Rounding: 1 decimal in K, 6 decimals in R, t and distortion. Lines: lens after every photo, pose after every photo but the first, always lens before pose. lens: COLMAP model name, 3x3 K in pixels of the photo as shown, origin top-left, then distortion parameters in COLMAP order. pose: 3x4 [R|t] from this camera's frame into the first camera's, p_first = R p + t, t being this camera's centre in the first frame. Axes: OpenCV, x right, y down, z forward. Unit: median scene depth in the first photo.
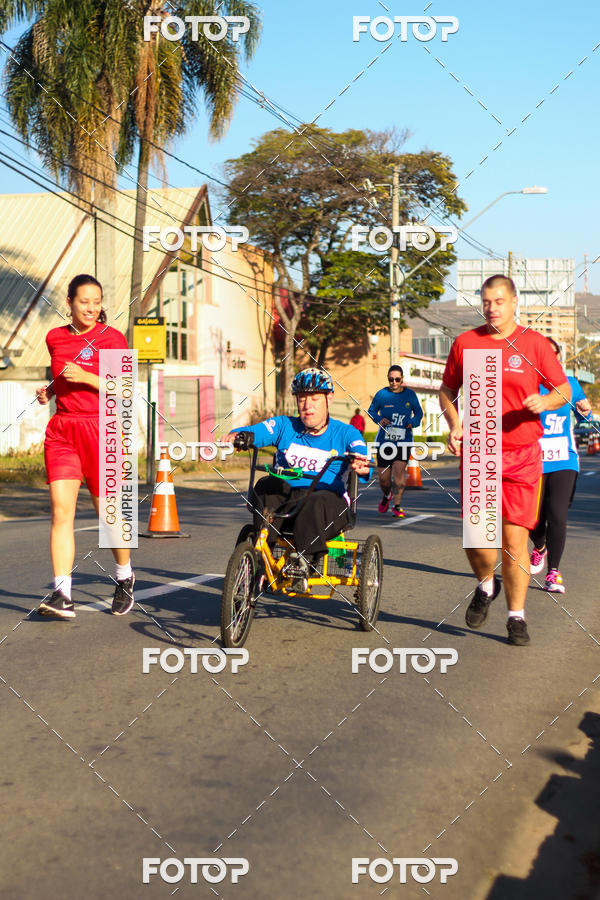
lens RADIAL K [[2062.1, 0, 319.5], [0, 2062.1, 438.4], [0, 0, 1]] dist [-0.117961, 0.000000]
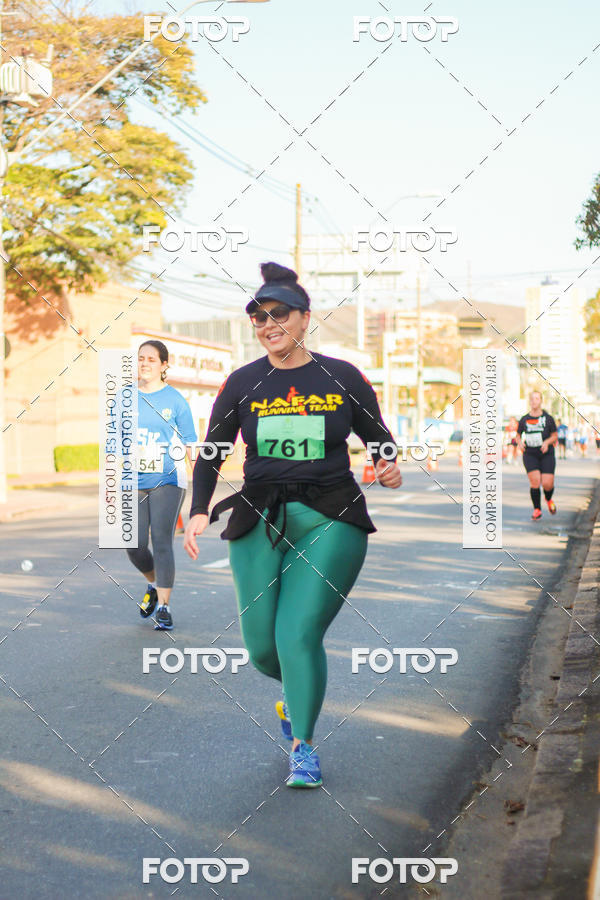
lens RADIAL K [[2062.1, 0, 302.8], [0, 2062.1, 446.4], [0, 0, 1]] dist [-0.117961, 0.000000]
pose [[0.999319, -0.005147, 0.036541, 0.075005], [0.005308, 0.999977, -0.004331, 0.001525], [-0.036518, 0.004522, 0.999323, 0.334994]]
